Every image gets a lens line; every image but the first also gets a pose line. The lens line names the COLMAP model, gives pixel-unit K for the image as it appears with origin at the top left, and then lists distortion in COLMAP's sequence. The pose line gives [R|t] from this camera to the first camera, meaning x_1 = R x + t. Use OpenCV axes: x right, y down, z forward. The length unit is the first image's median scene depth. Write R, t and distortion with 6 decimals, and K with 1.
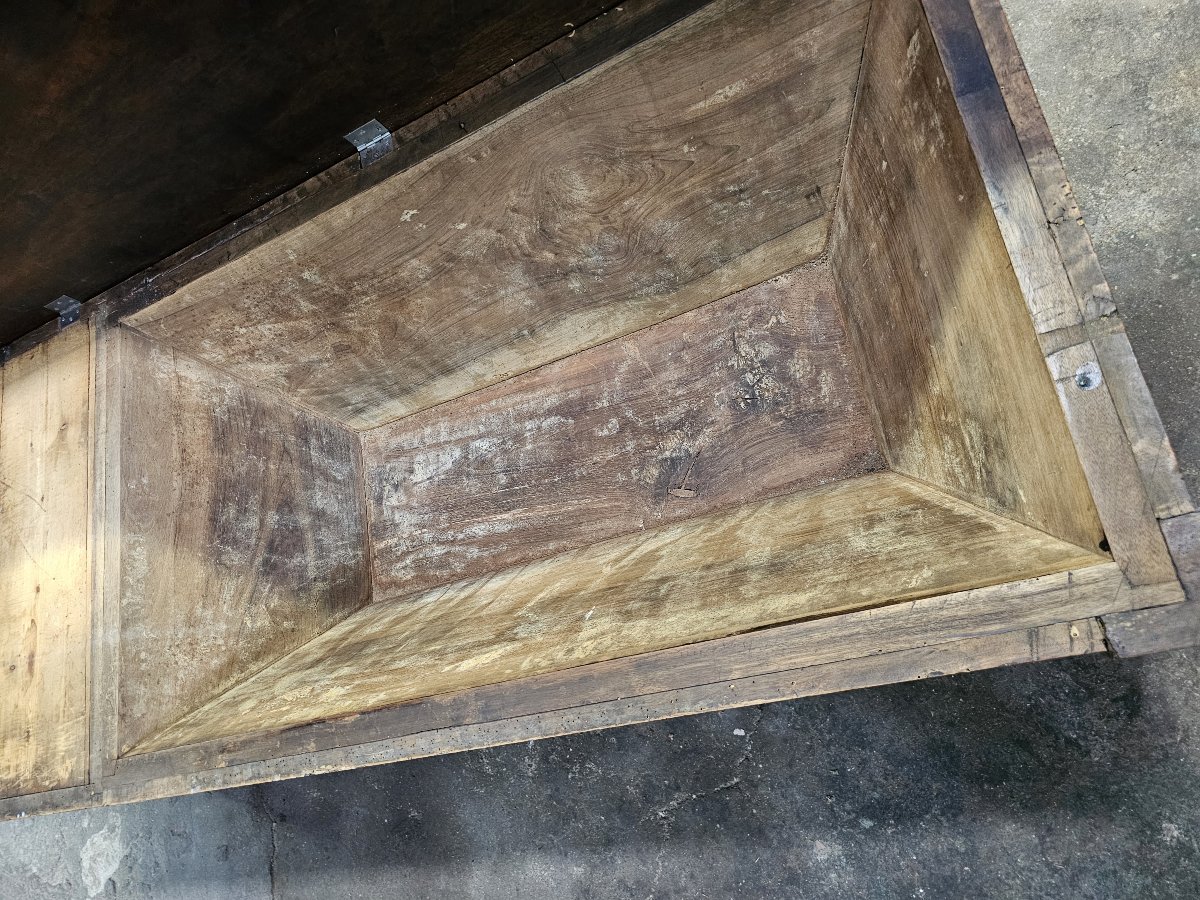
lens RADIAL K [[813.1, 0, 605.2], [0, 813.1, 465.7], [0, 0, 1]] dist [0.038198, -0.026713]
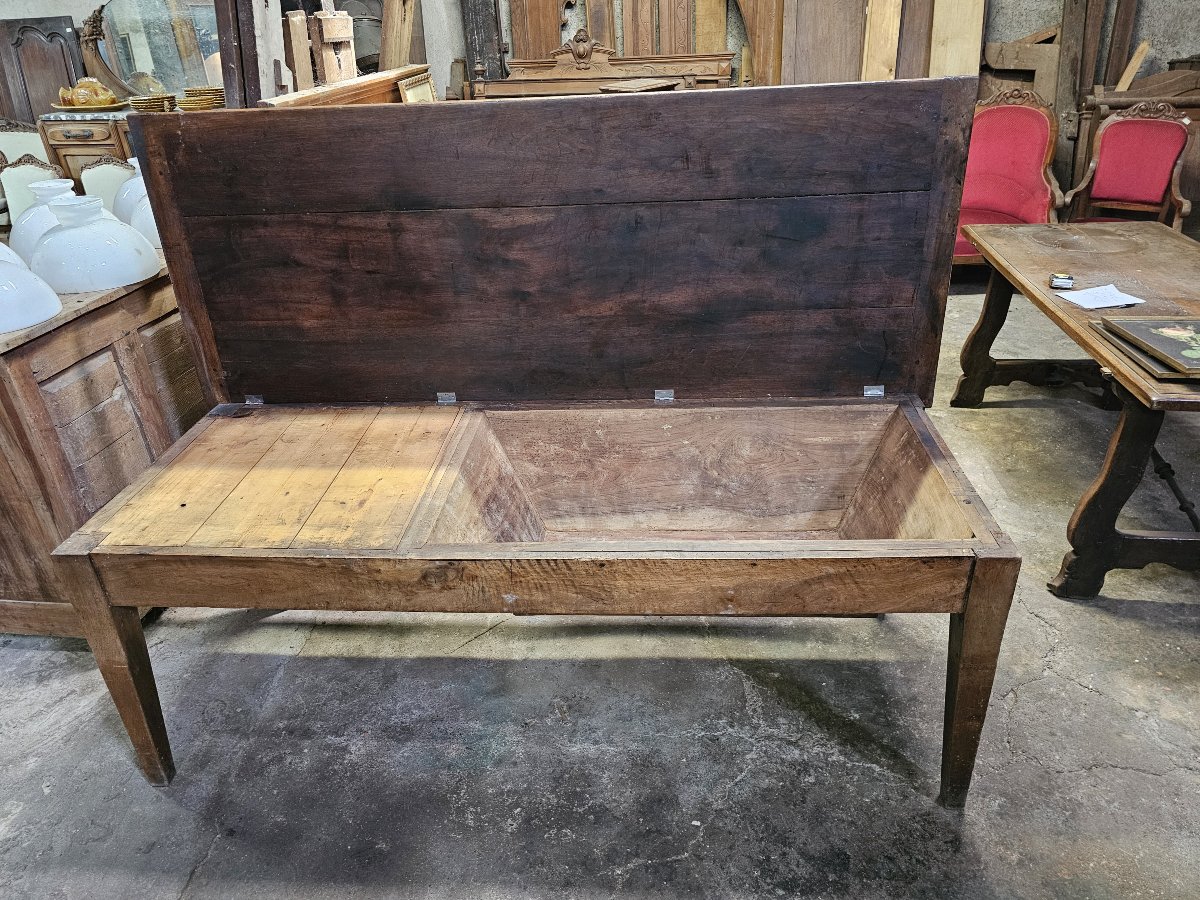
lens RADIAL K [[820.6, 0, 606.7], [0, 820.6, 448.9], [0, 0, 1]] dist [0.039108, -0.028156]
pose [[0.882209, 0.470552, 0.016962, -0.322216], [-0.318381, 0.622678, -0.714776, 1.094759], [-0.346901, 0.625182, 0.699147, -0.345578]]
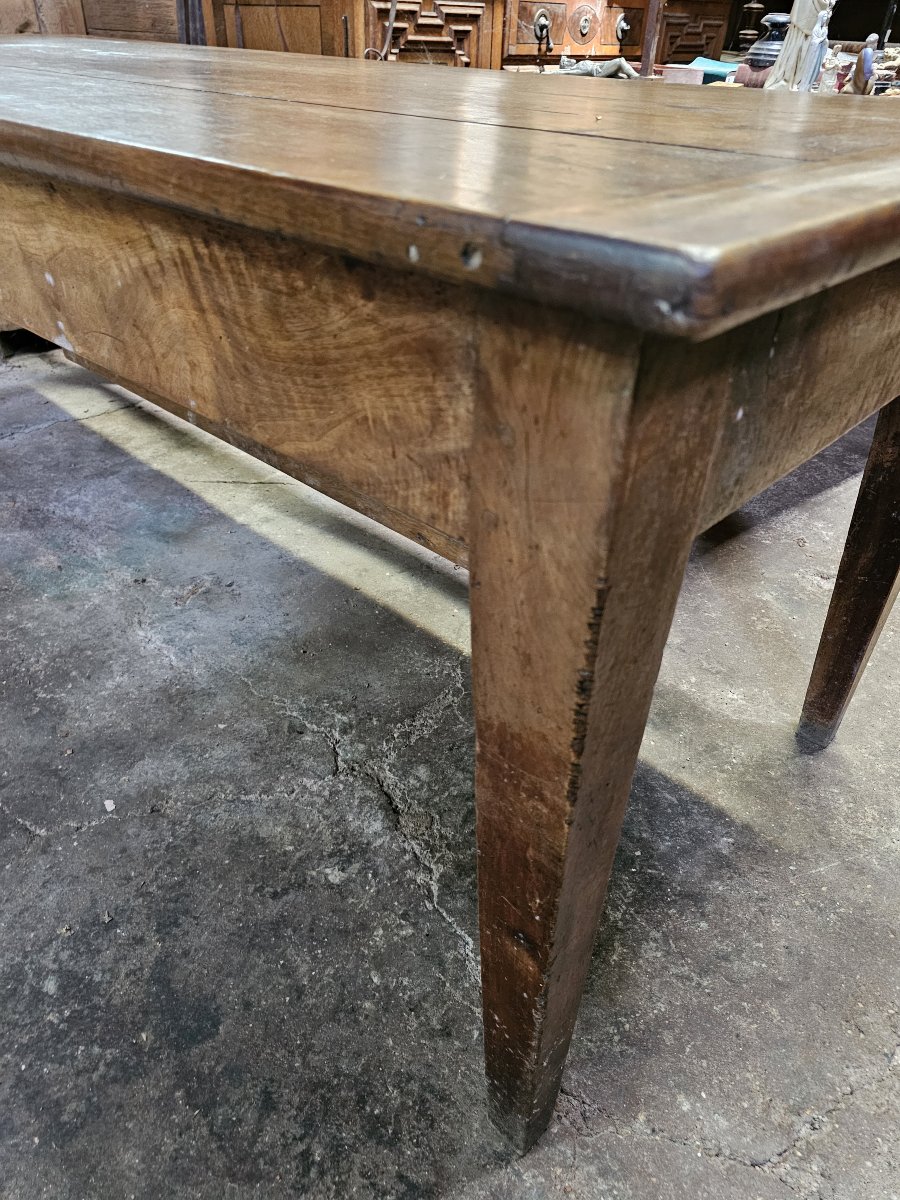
lens RADIAL K [[820.2, 0, 448.4], [0, 820.2, 615.5], [0, 0, 1]] dist [0.046746, -0.036255]
pose [[0.510477, 0.805027, -0.302233, 0.458450], [-0.851159, 0.423089, -0.310684, 0.254324], [-0.122238, 0.415846, 0.901183, 0.248561]]
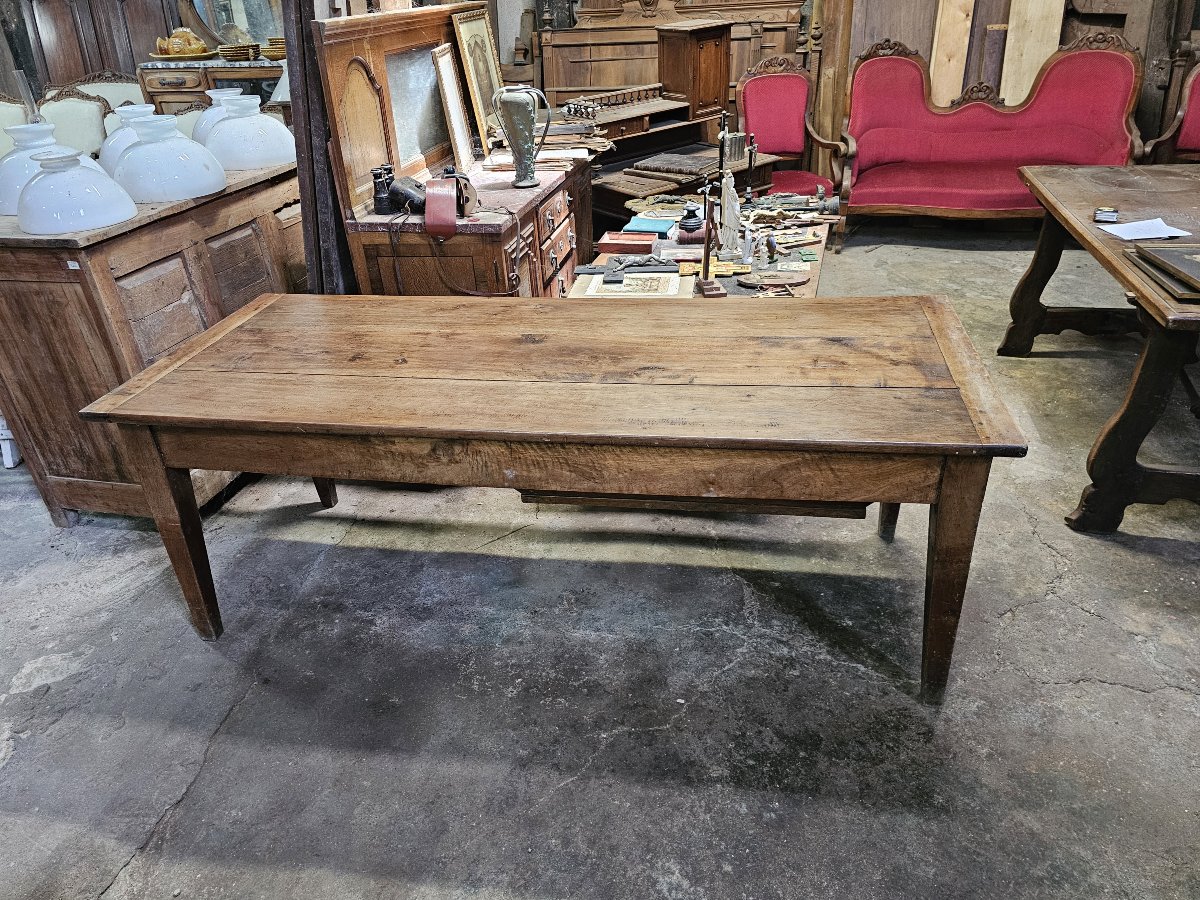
lens RADIAL K [[820.2, 0, 599.4], [0, 820.2, 455.4], [0, 0, 1]] dist [0.046746, -0.036255]
pose [[0.859042, 0.509214, -0.052425, -0.121144], [-0.413804, 0.630476, -0.656709, 1.212759], [-0.301353, 0.585834, 0.752320, -0.363774]]
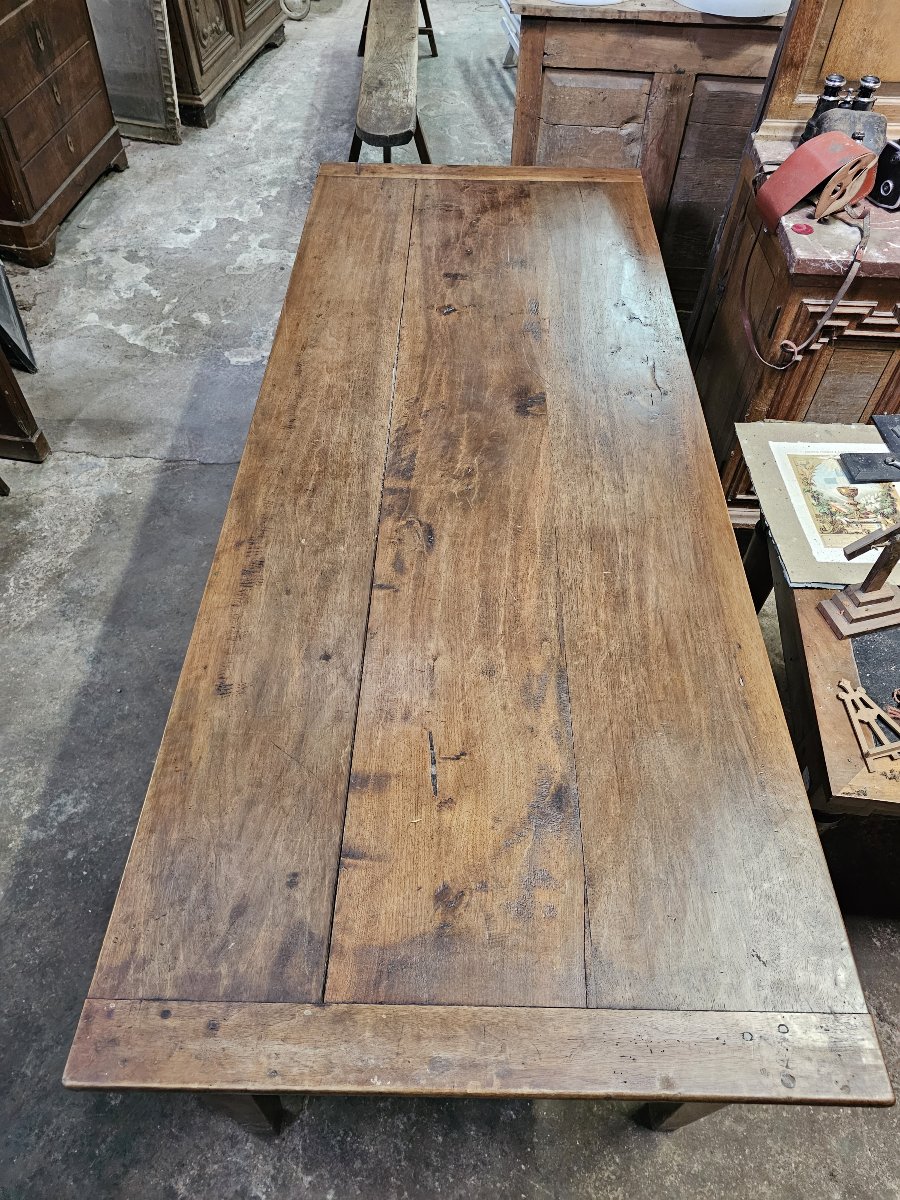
lens RADIAL K [[813.1, 0, 450.0], [0, 813.1, 600.0], [0, 0, 1]] dist [0.038198, -0.026713]
pose [[-0.175290, 0.966341, -0.188304, 0.061799], [-0.940901, -0.108134, 0.320954, -0.356305], [0.289789, 0.233436, 0.928186, -0.226712]]
